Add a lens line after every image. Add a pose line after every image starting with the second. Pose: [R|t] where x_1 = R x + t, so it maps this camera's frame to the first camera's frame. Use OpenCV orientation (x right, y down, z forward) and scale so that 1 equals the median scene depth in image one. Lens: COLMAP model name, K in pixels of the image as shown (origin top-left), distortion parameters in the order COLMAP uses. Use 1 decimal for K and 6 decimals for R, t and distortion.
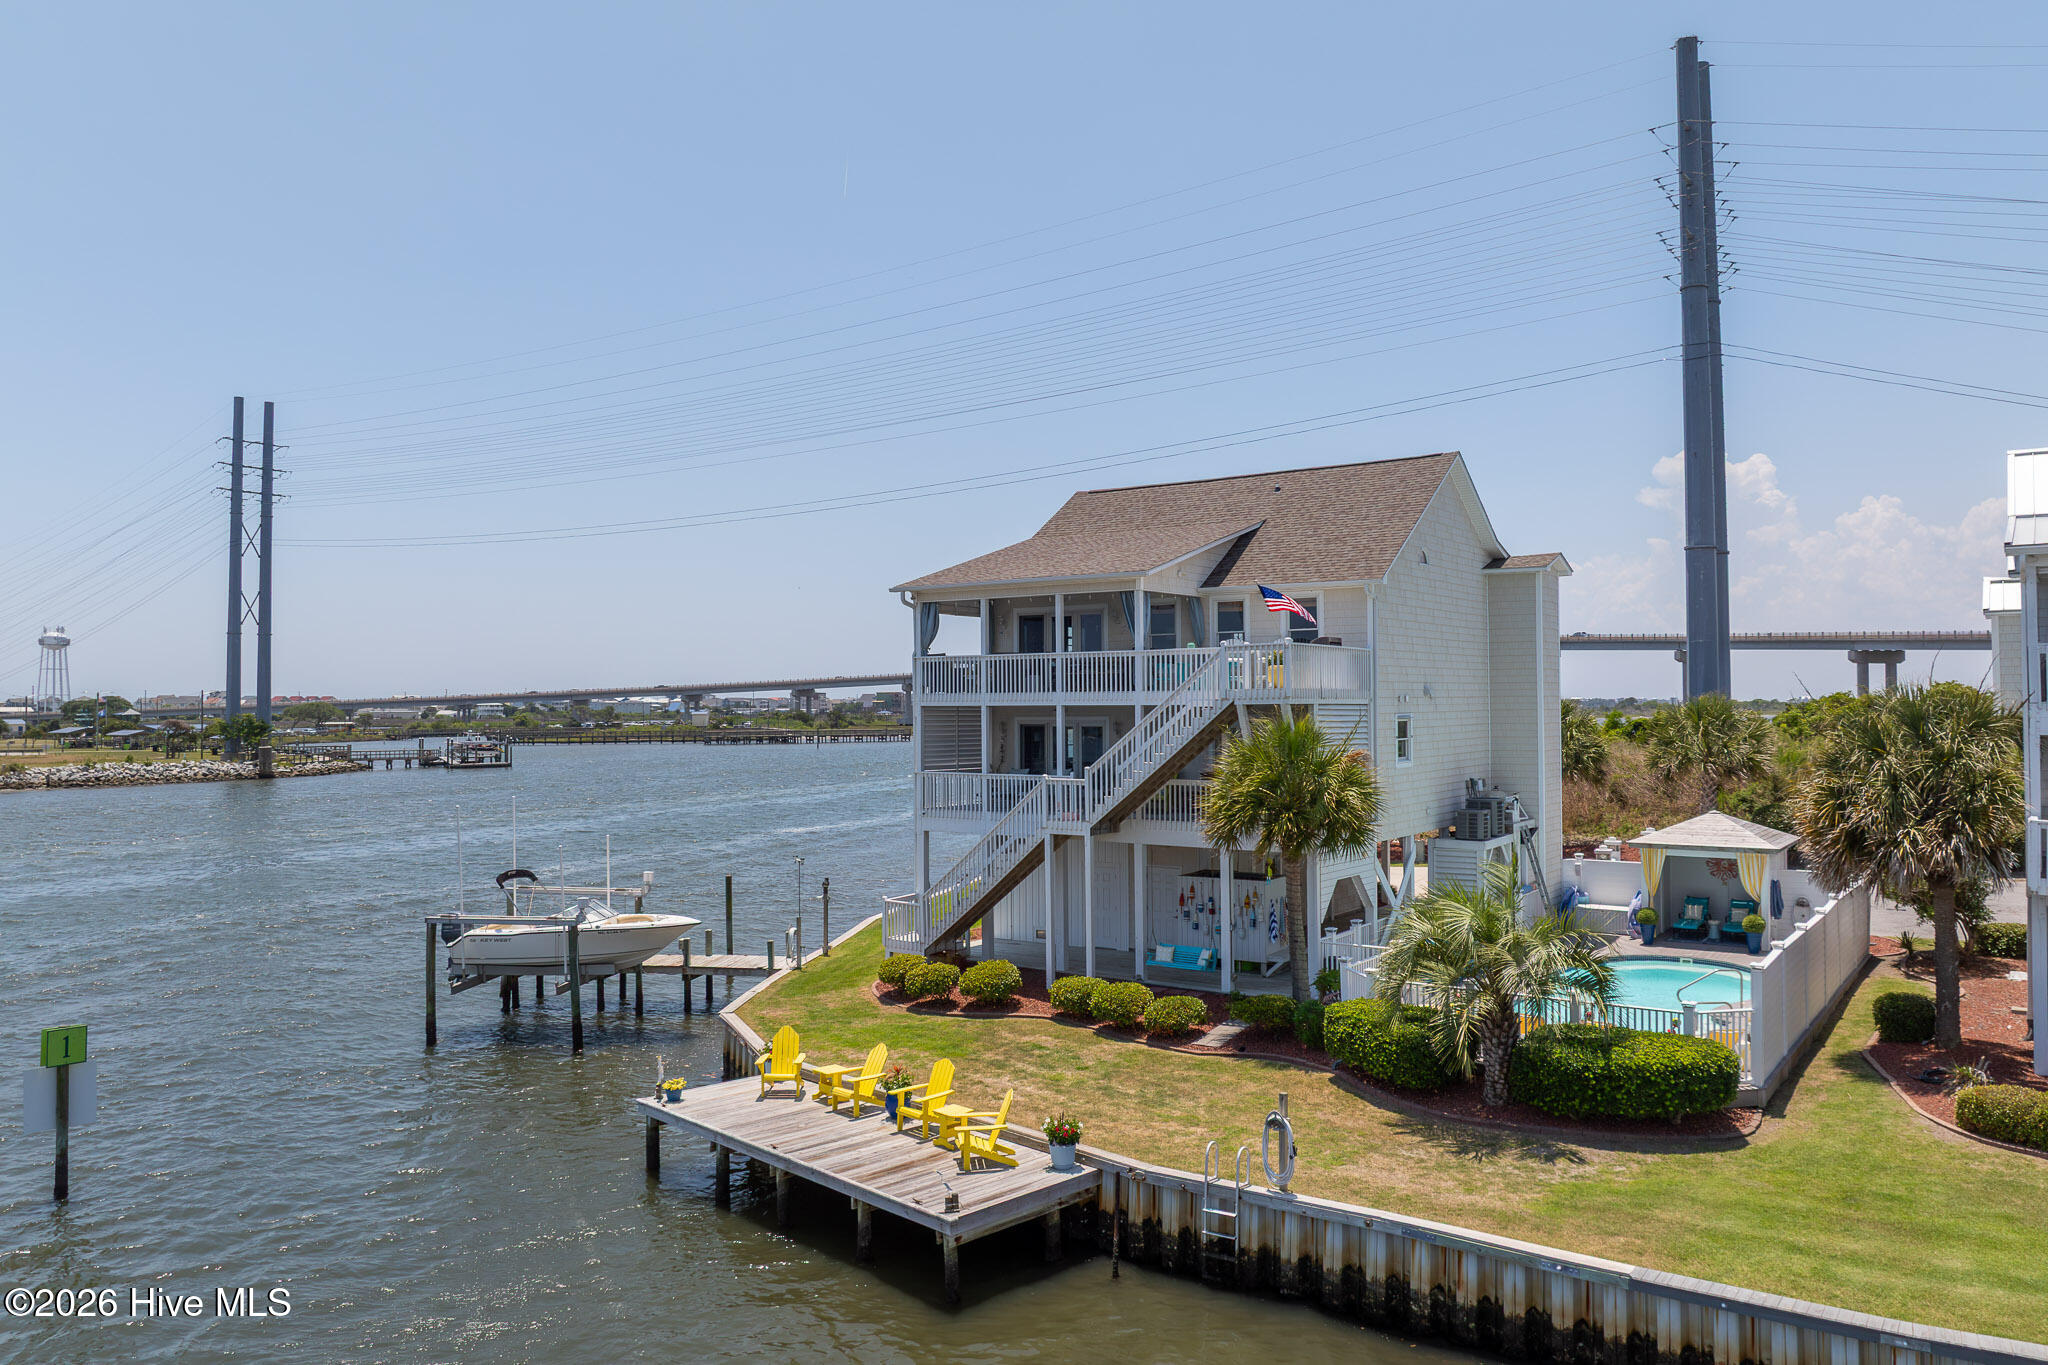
lens RADIAL K [[1752.9, 0, 1024.0], [0, 1752.9, 682.5], [0, 0, 1]] dist [-0.040540, -0.005192]
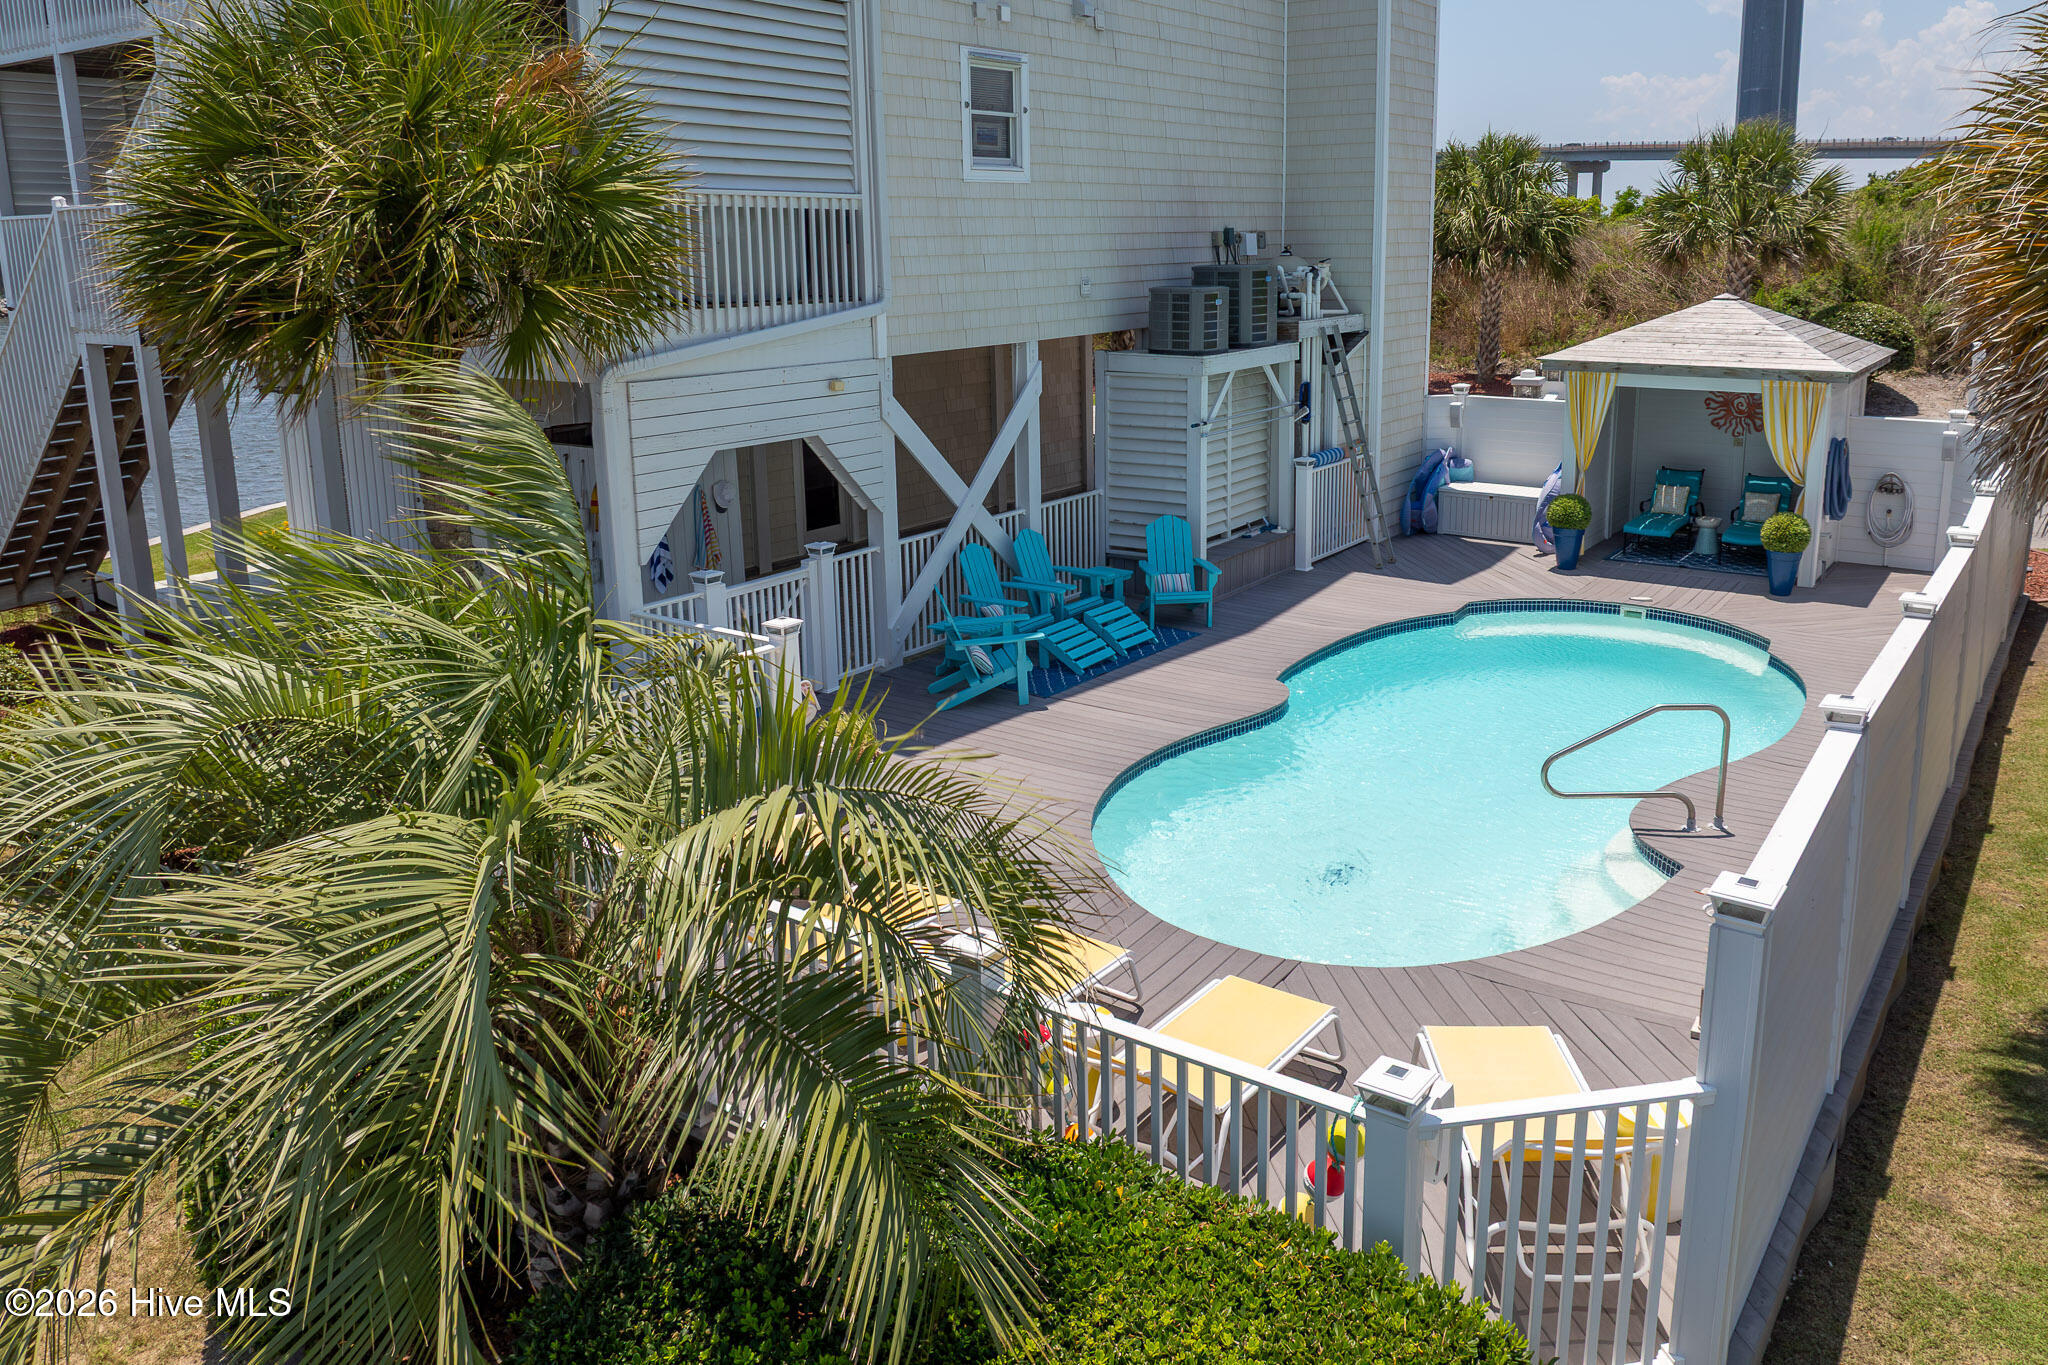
lens RADIAL K [[1752.9, 0, 1024.0], [0, 1752.9, 682.5], [0, 0, 1]] dist [-0.040540, -0.005192]
pose [[0.999735, -0.003705, -0.022710, 0.212685], [0.009441, 0.966097, 0.258006, 0.051732], [0.020984, -0.258152, 0.965876, 0.503473]]
